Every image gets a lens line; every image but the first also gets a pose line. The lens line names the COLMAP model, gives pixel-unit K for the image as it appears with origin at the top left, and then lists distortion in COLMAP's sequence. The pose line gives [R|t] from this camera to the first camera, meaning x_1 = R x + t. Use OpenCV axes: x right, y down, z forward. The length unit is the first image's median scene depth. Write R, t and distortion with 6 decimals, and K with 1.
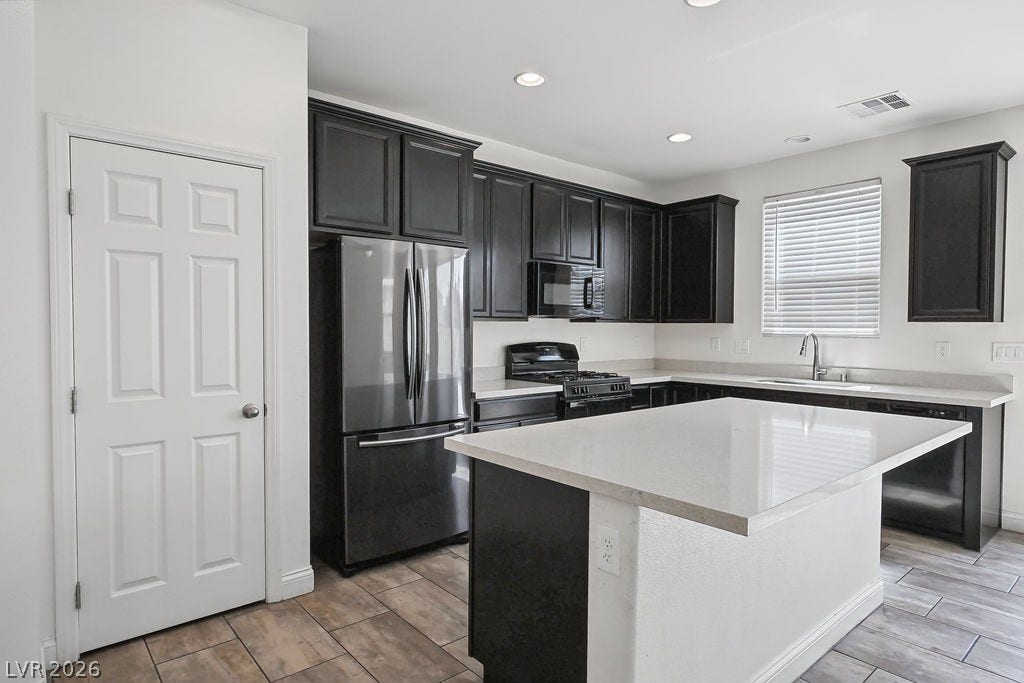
lens RADIAL K [[579.1, 0, 512.0], [0, 579.1, 341.5], [0, 0, 1]] dist [0.000642, 0.000638]
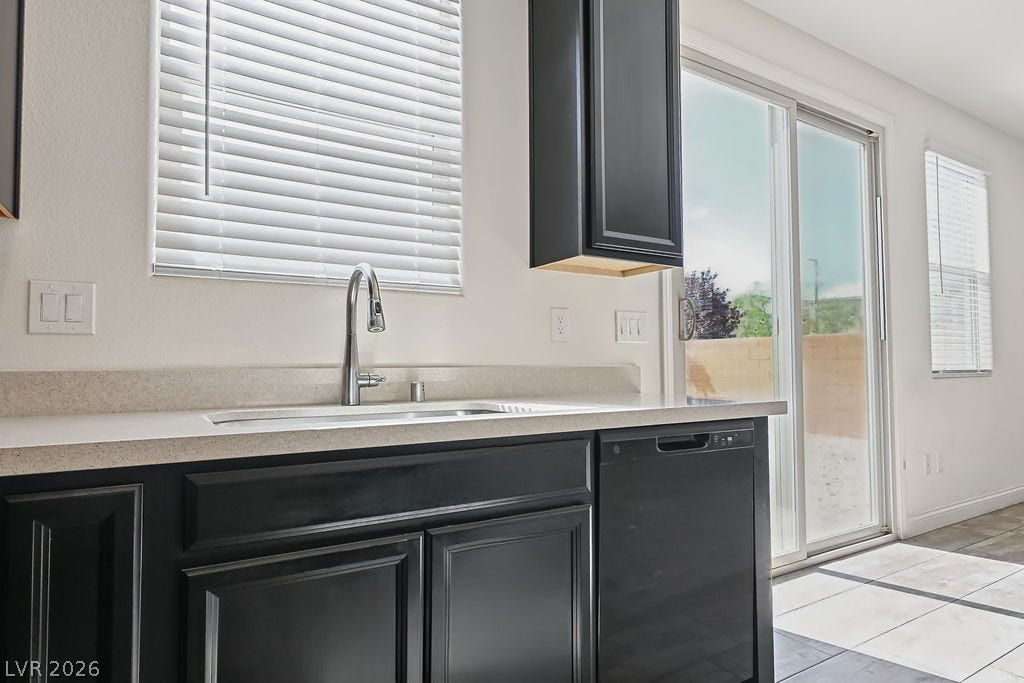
lens RADIAL K [[589.3, 0, 512.0], [0, 589.3, 341.5], [0, 0, 1]] dist [-0.001713, 0.000591]
pose [[0.158151, 0.031762, 0.986904, 0.190225], [0.025644, 0.999013, -0.036261, 0.046683], [-0.987082, 0.031043, 0.157180, 0.894692]]
